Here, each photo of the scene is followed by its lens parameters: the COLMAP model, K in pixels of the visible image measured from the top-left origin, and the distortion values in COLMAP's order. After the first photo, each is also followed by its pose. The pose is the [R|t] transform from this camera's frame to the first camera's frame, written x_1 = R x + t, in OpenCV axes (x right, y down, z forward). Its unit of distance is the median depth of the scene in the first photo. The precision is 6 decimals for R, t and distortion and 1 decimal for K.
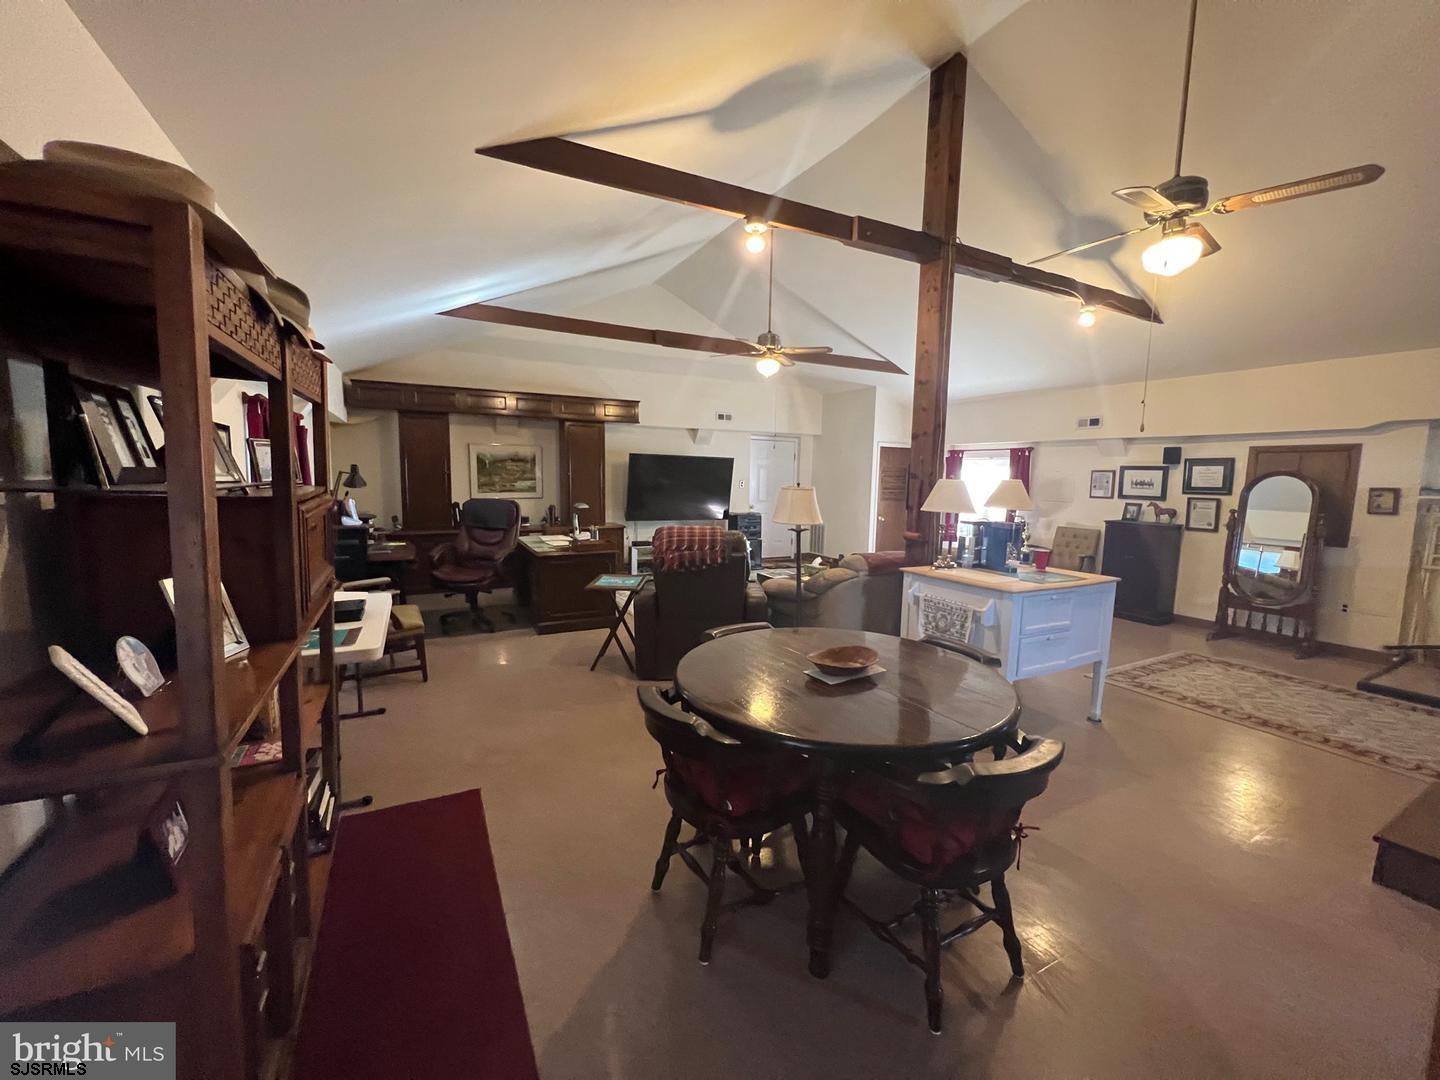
lens RADIAL K [[577.4, 0, 715.8], [0, 577.4, 532.7], [0, 0, 1]] dist [-0.000350, -0.000063]
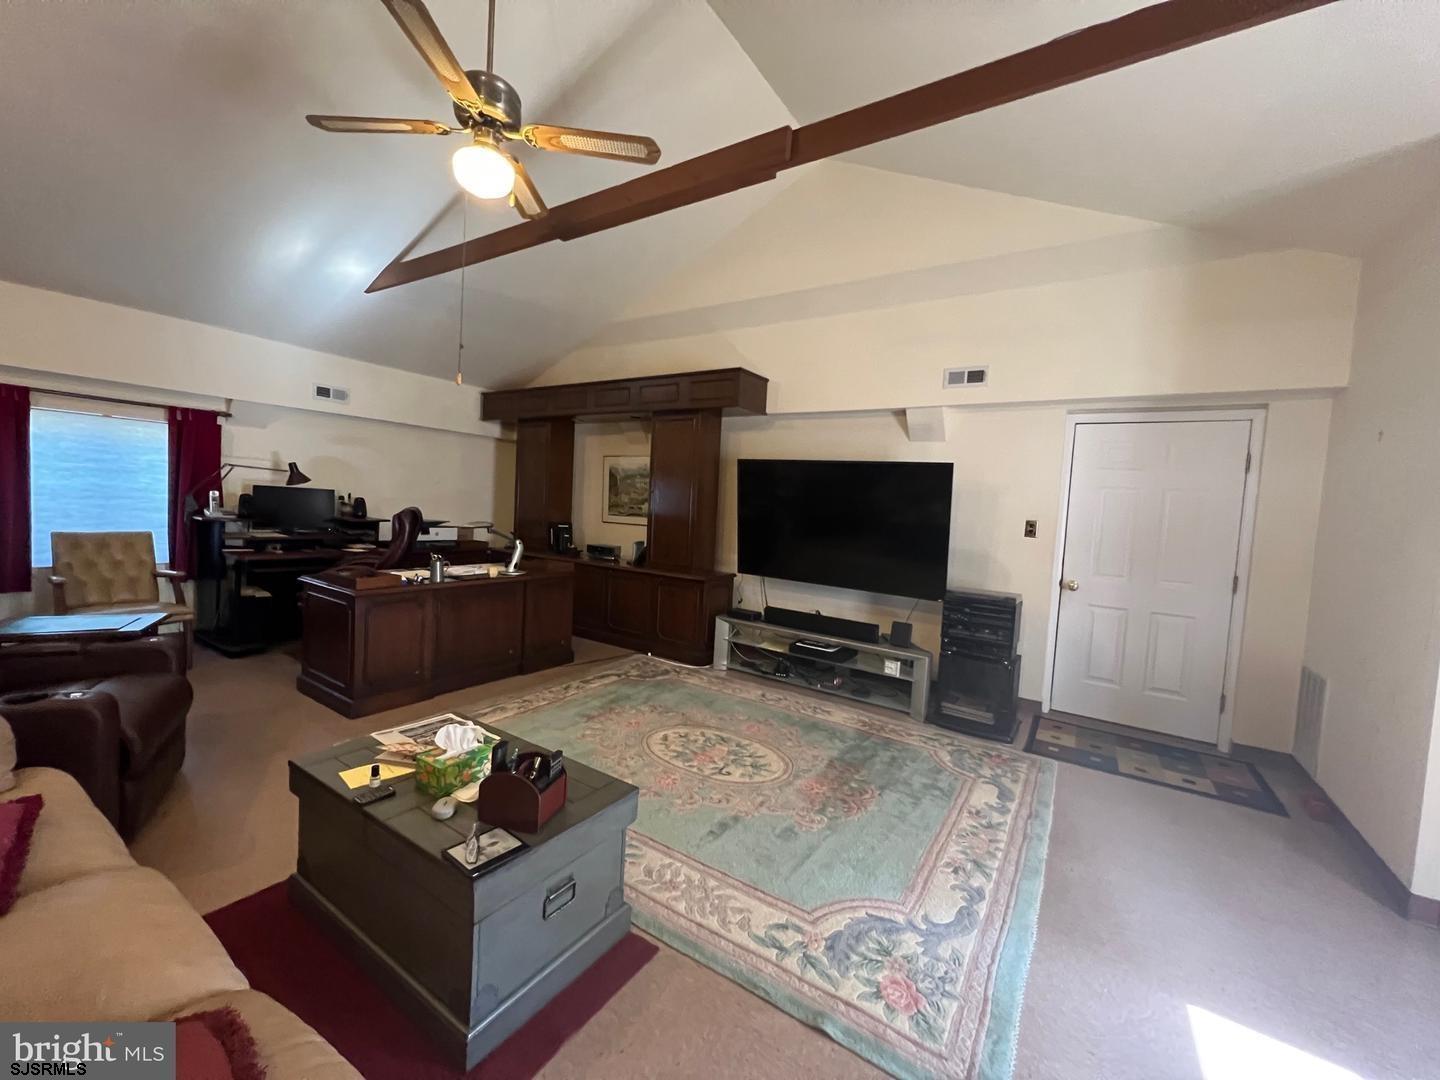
lens RADIAL K [[569.6, 0, 722.5], [0, 569.6, 537.7], [0, 0, 1]] dist [-0.002535, -0.000227]
pose [[0.484928, 0.058169, -0.872617, 0.589348], [-0.137266, 0.990481, -0.010254, -0.080835], [0.863714, 0.124753, 0.488297, 1.167690]]
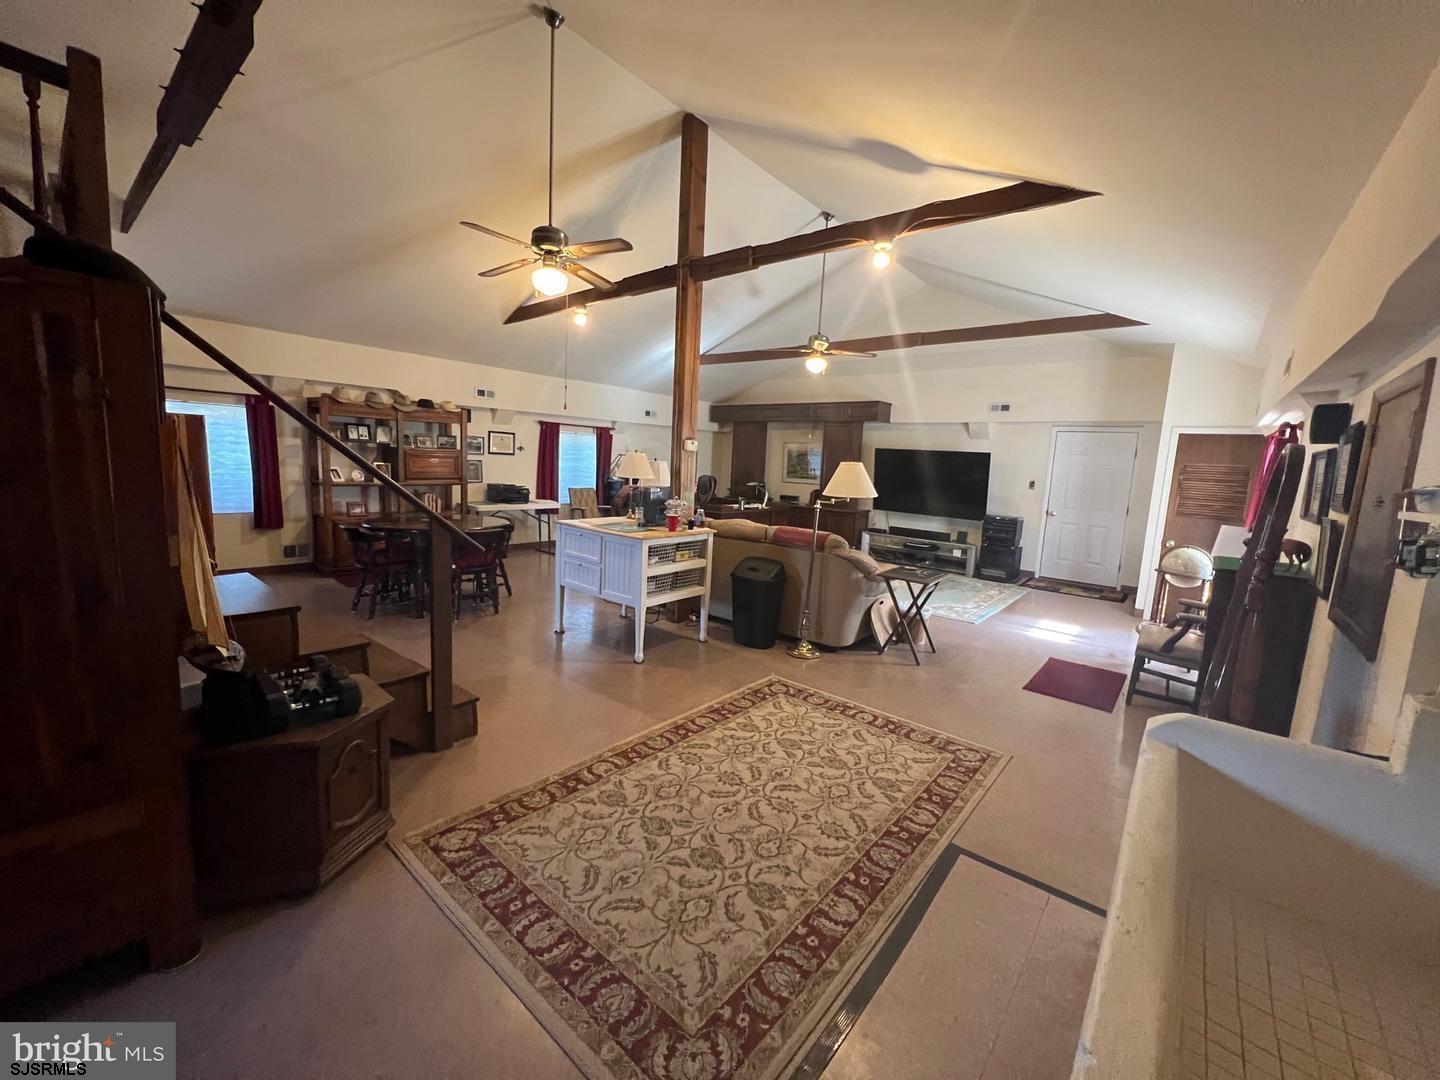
lens RADIAL K [[577.4, 0, 715.8], [0, 577.4, 532.7], [0, 0, 1]] dist [-0.000350, -0.000063]
pose [[0.375108, 0.117545, -0.919498, 1.279803], [-0.137505, 0.988010, 0.070209, -0.021051], [0.916726, 0.100099, 0.386773, 0.500323]]
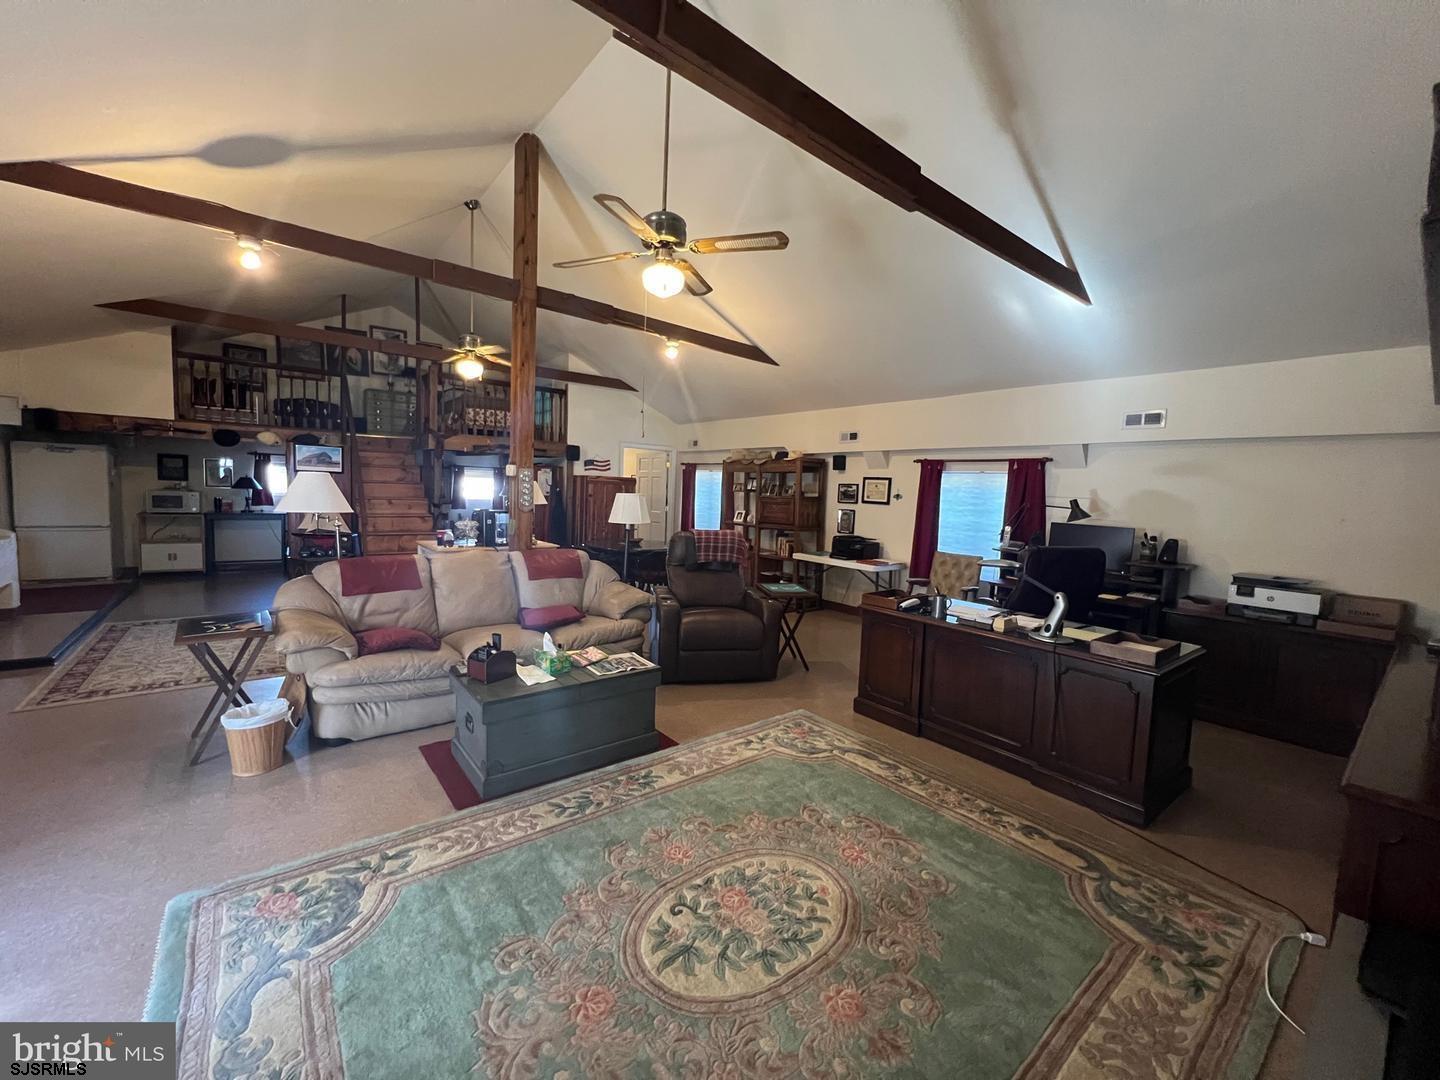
lens RADIAL K [[577.4, 0, 715.8], [0, 577.4, 532.7], [0, 0, 1]] dist [-0.000350, -0.000063]
pose [[-0.982159, -0.044509, -0.182710, 0.149197], [-0.076912, 0.981685, 0.174295, -0.185922], [0.171606, 0.185238, -0.967594, 1.847863]]
